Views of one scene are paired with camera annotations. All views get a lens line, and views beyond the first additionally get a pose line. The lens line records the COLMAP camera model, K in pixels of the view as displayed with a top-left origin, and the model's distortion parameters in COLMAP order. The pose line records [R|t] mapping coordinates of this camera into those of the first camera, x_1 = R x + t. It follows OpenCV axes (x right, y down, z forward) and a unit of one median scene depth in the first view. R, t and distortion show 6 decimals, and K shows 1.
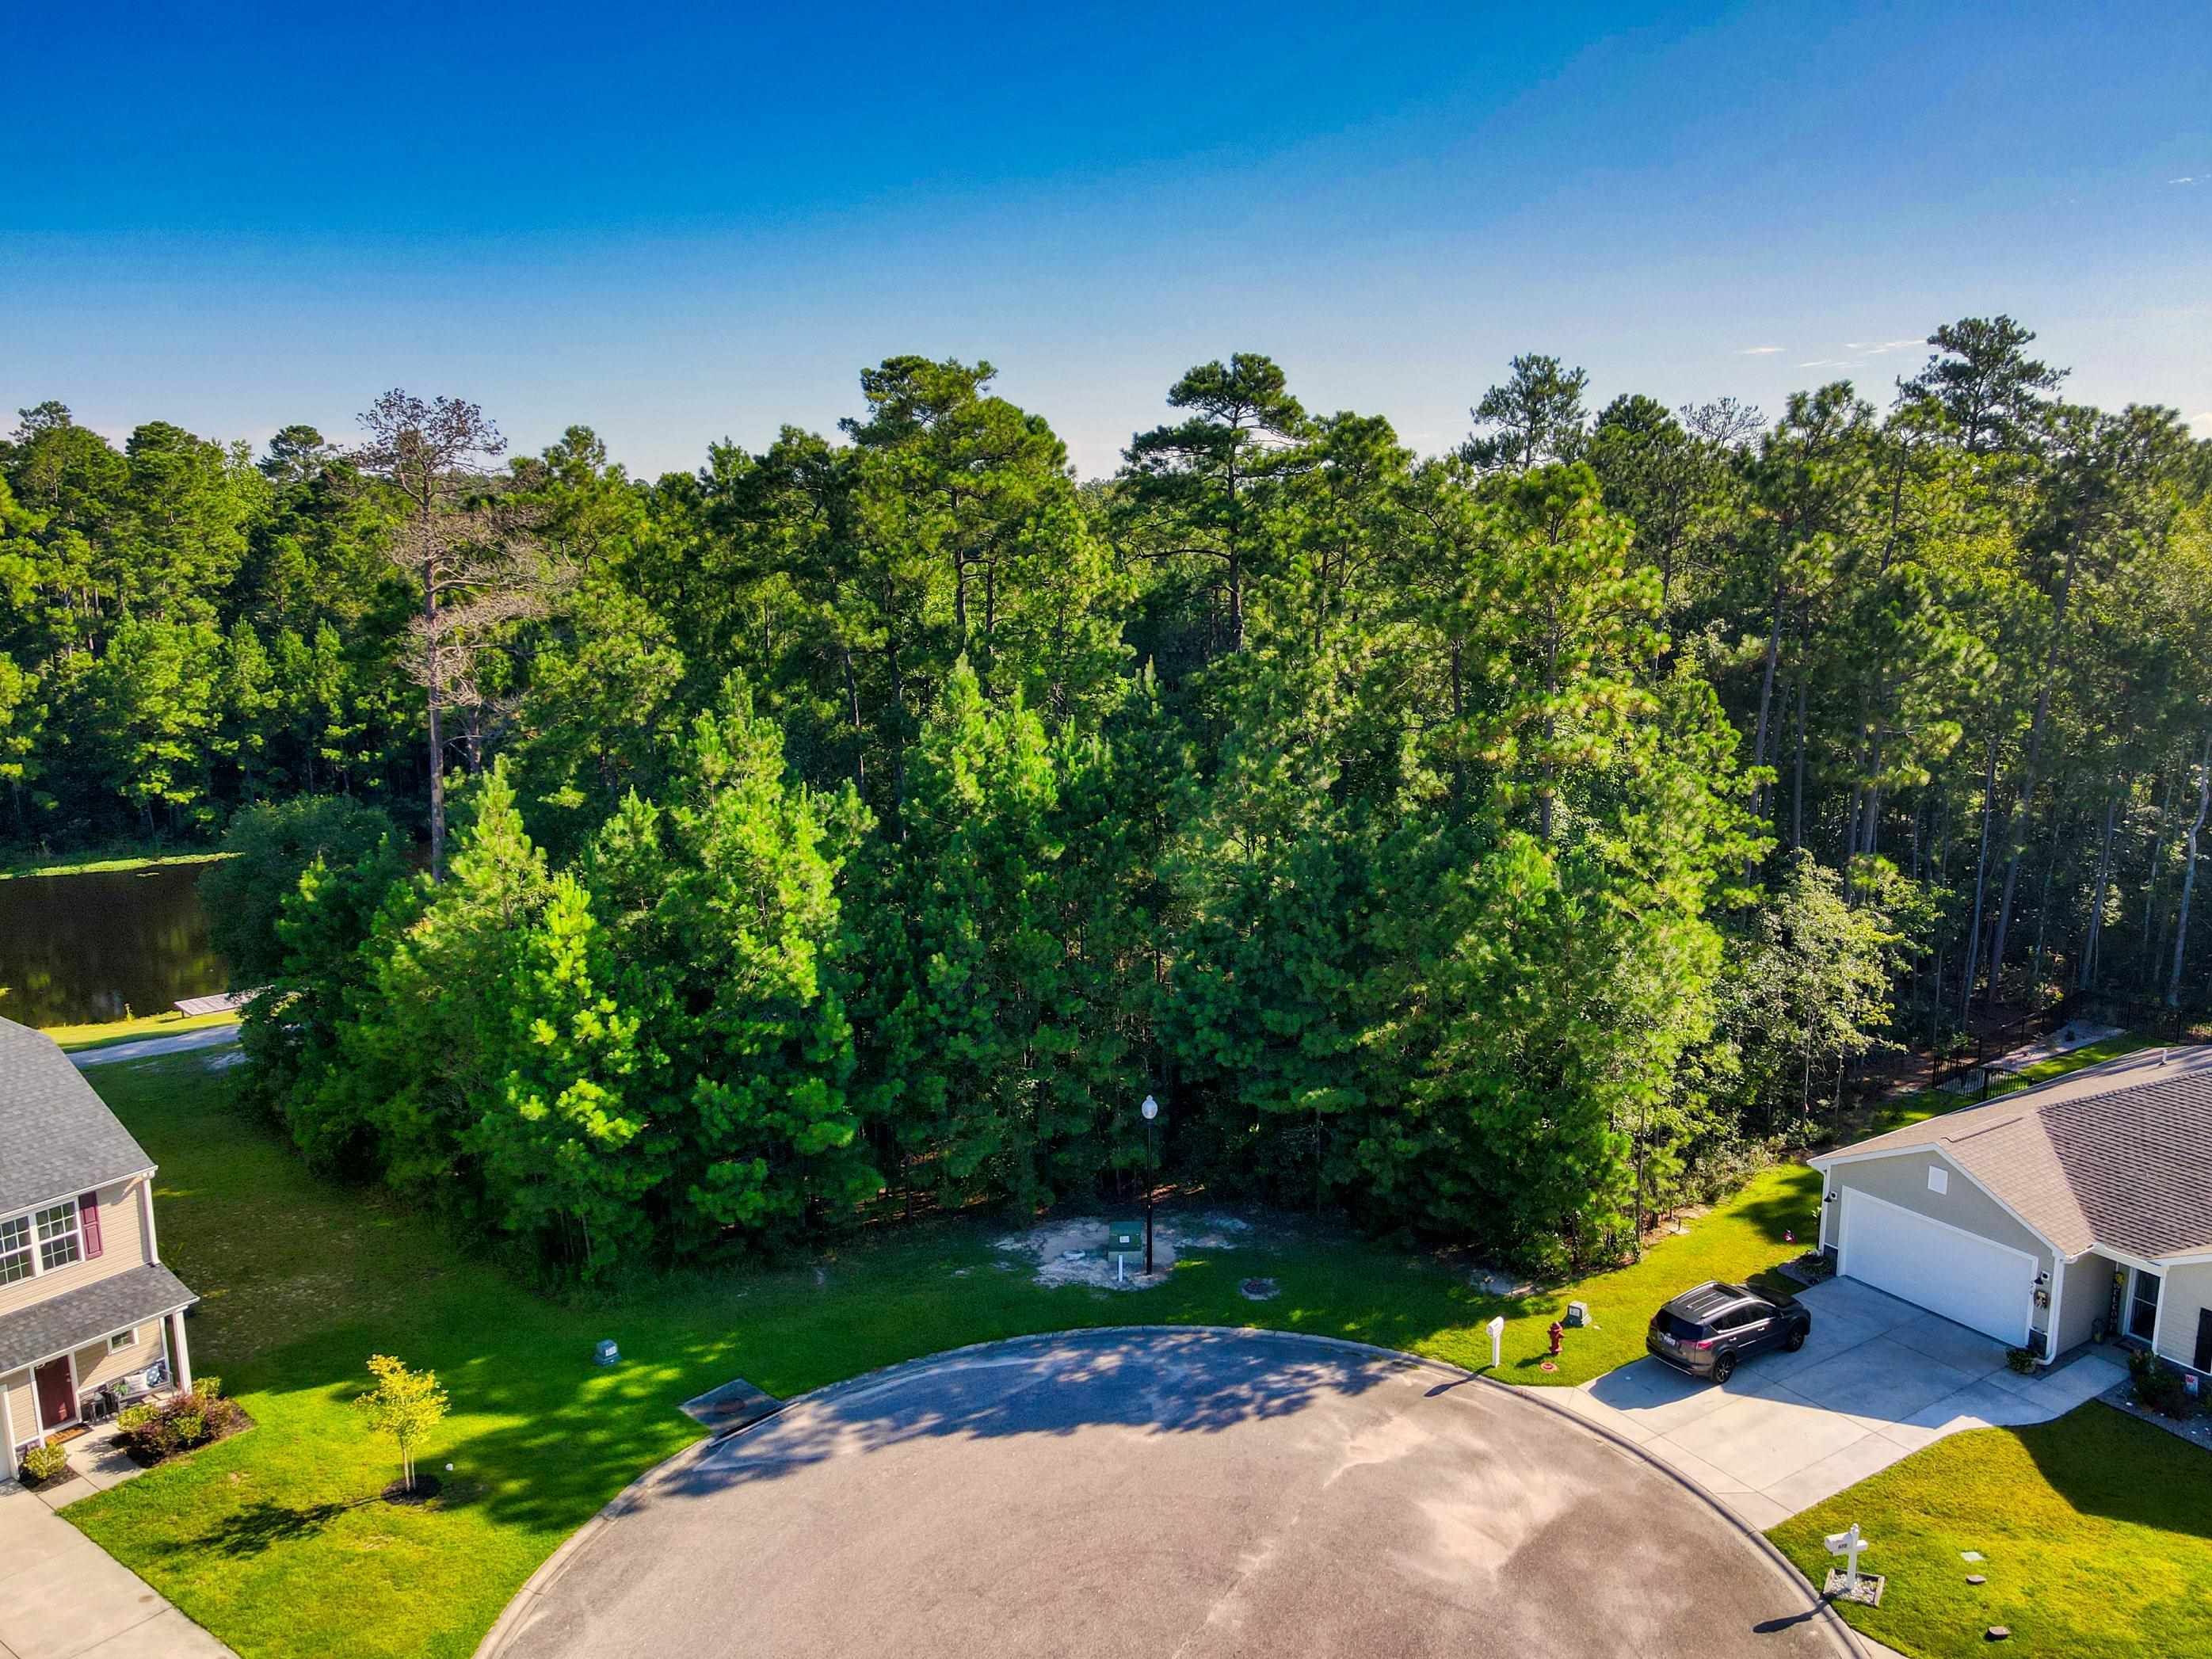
lens RADIAL K [[1615.7, 0, 1108.2], [0, 1615.7, 825.1], [0, 0, 1]] dist [0.015024, 0.006475]
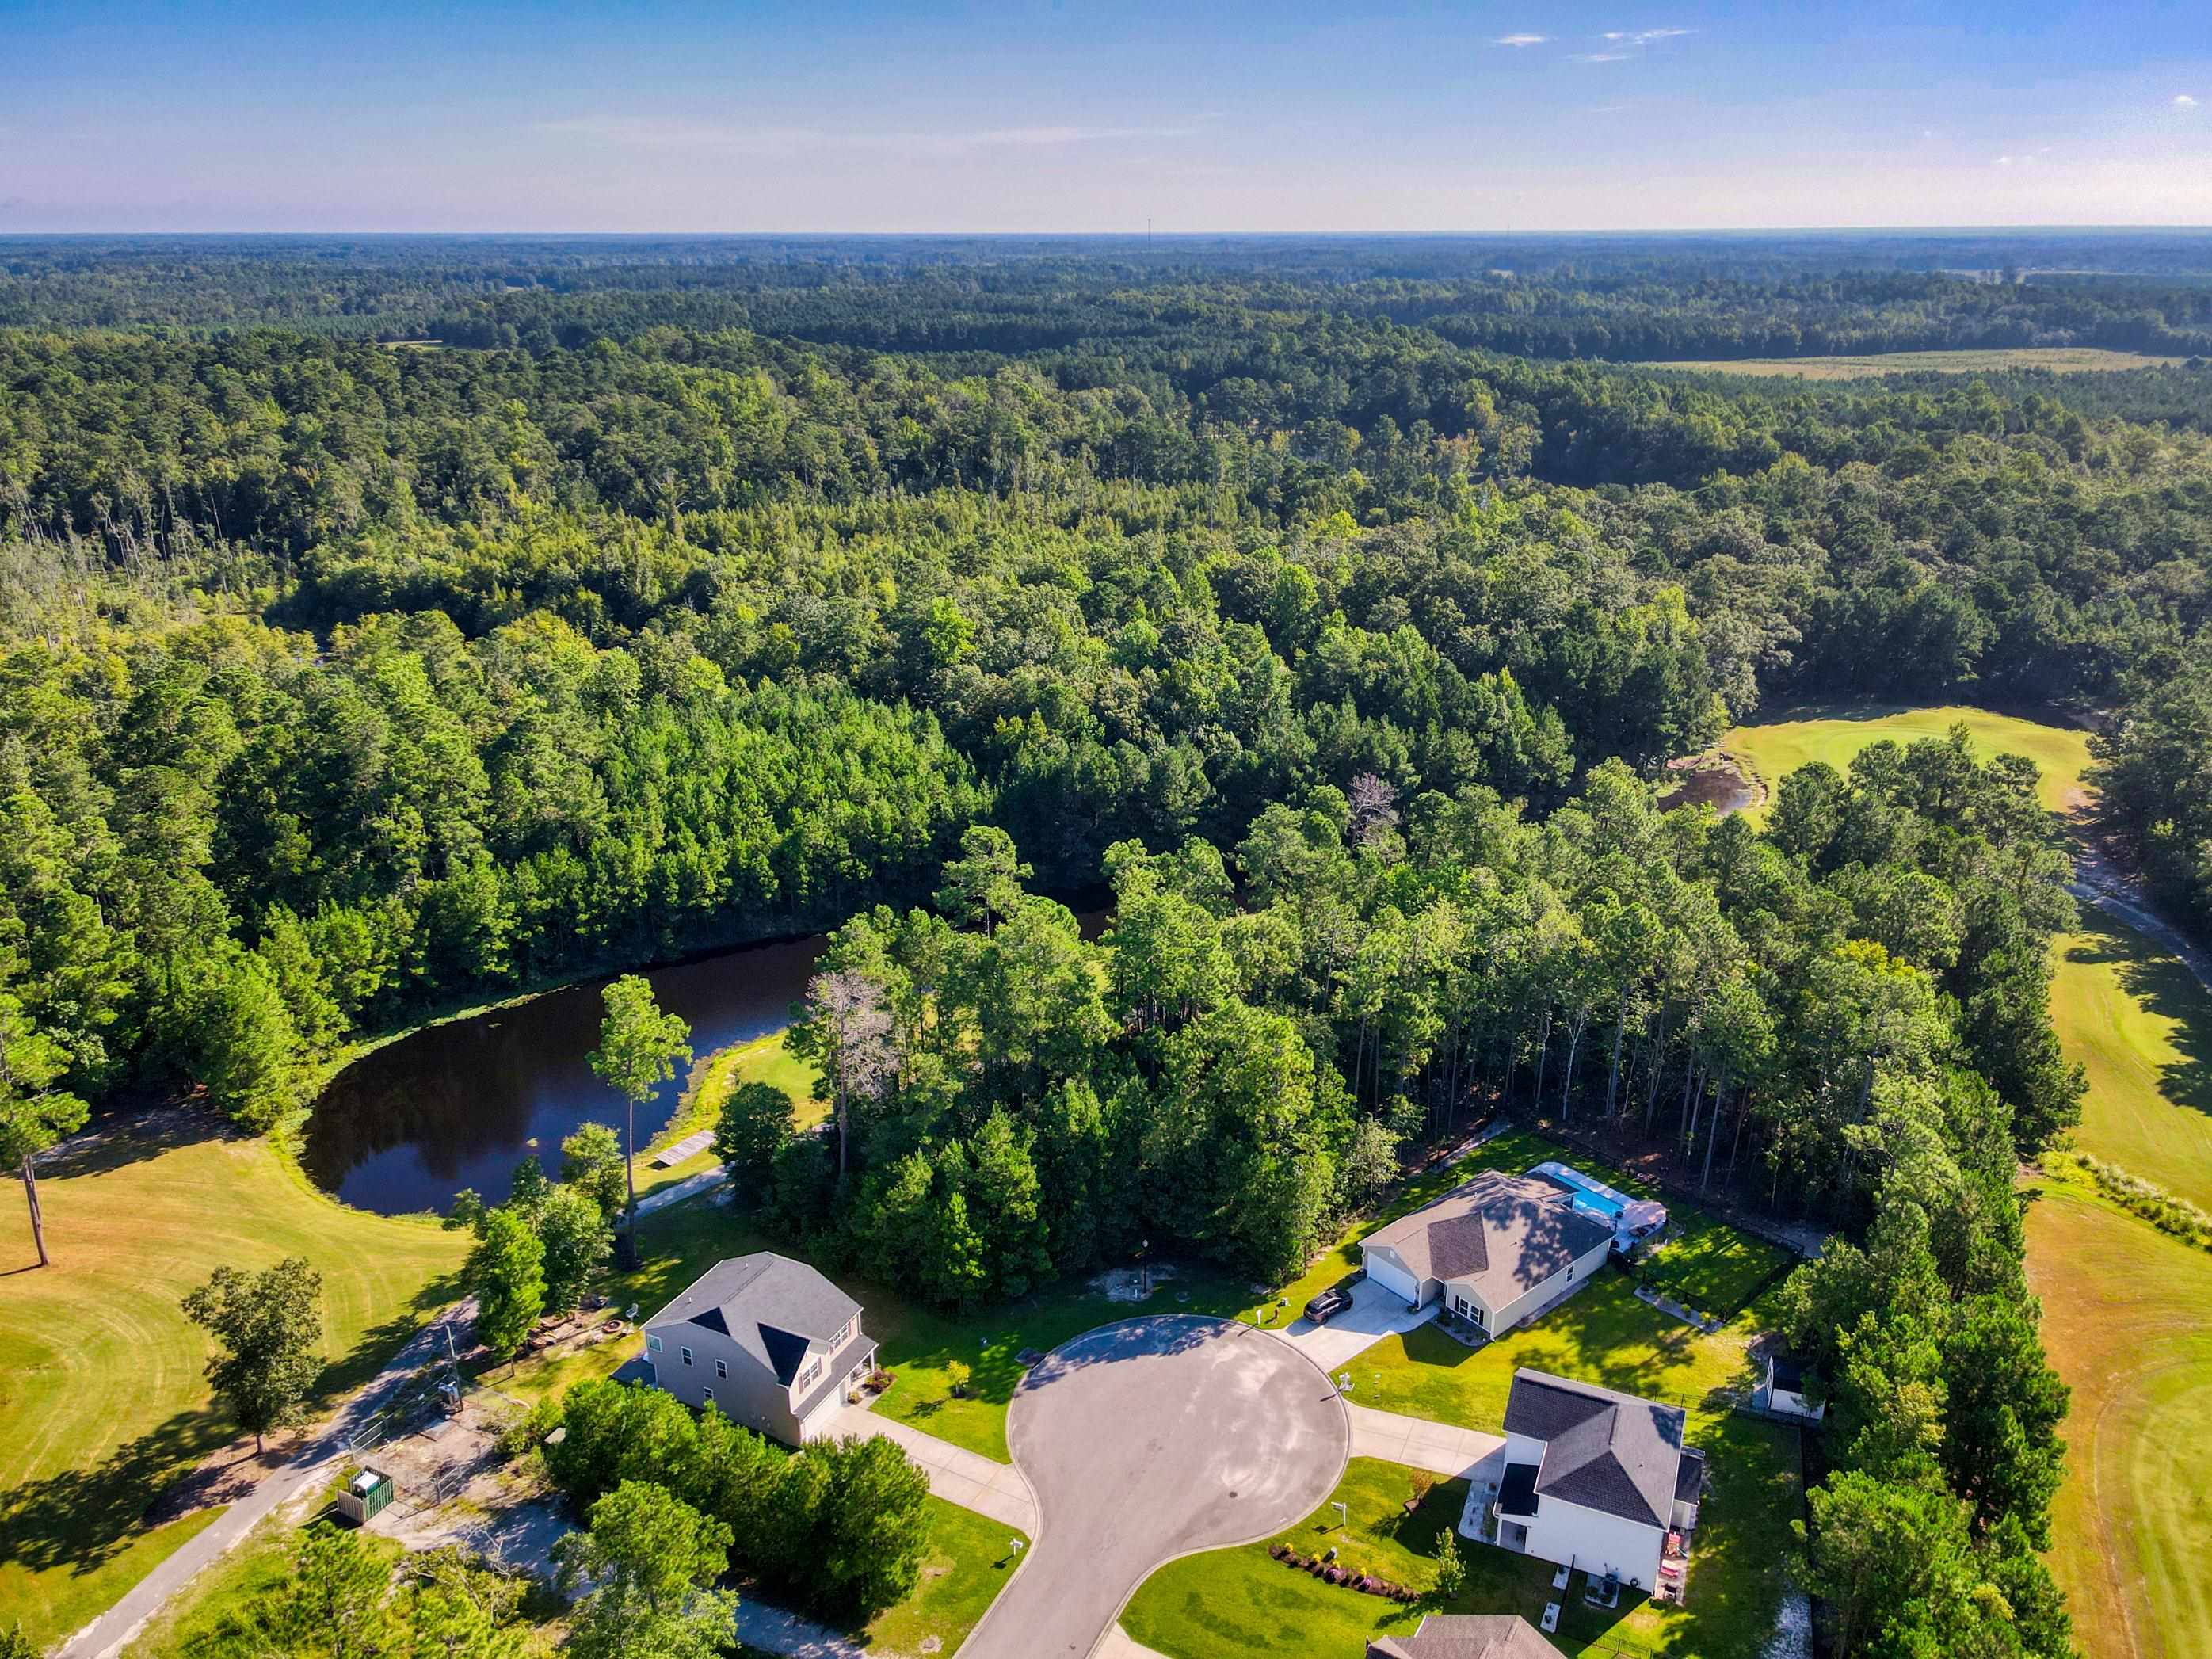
lens RADIAL K [[1615.7, 0, 1112.9], [0, 1615.7, 826.9], [0, 0, 1]] dist [0.015024, 0.006475]
pose [[0.990218, -0.045809, 0.131797, -0.419351], [0.022771, 0.984962, 0.171264, -1.171319], [-0.137661, -0.166587, 0.976370, -1.903575]]
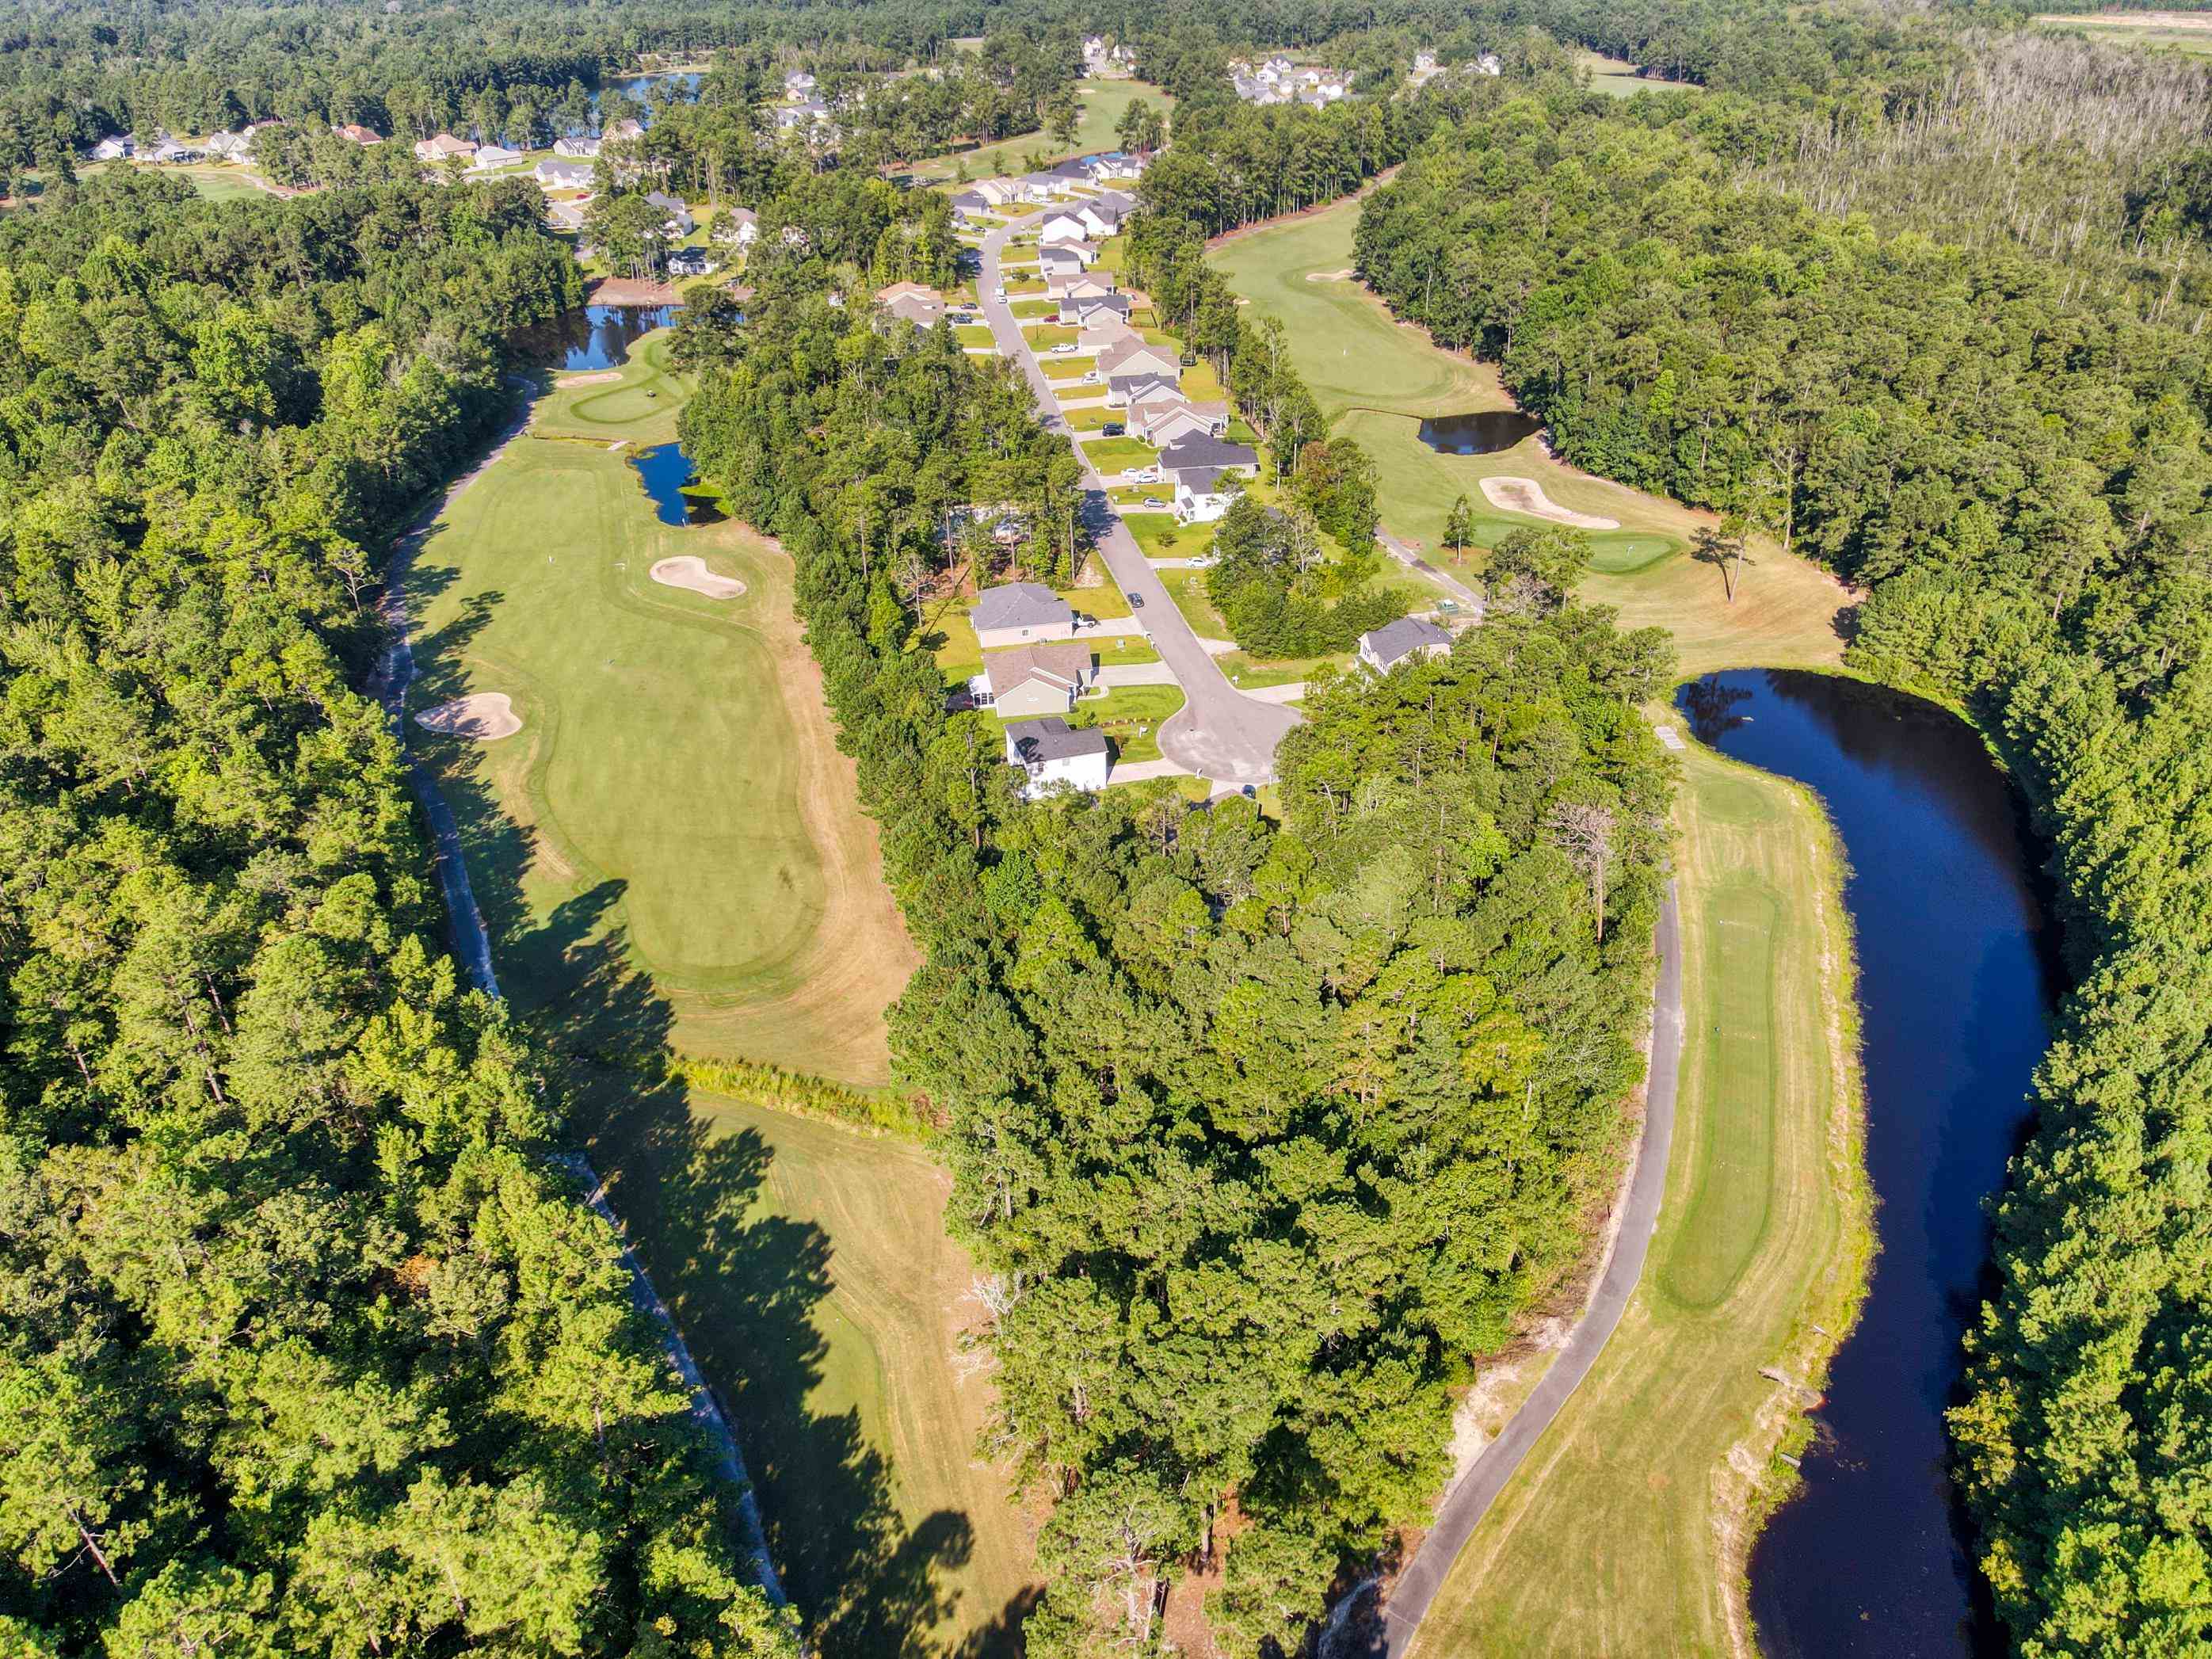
lens RADIAL K [[1615.7, 0, 1105.6], [0, 1615.7, 824.5], [0, 0, 1]] dist [0.015024, 0.006475]
pose [[-0.652447, 0.394921, -0.646800, 4.040724], [-0.126838, 0.784540, 0.606967, -2.707109], [0.747144, 0.478053, -0.461780, 3.058372]]
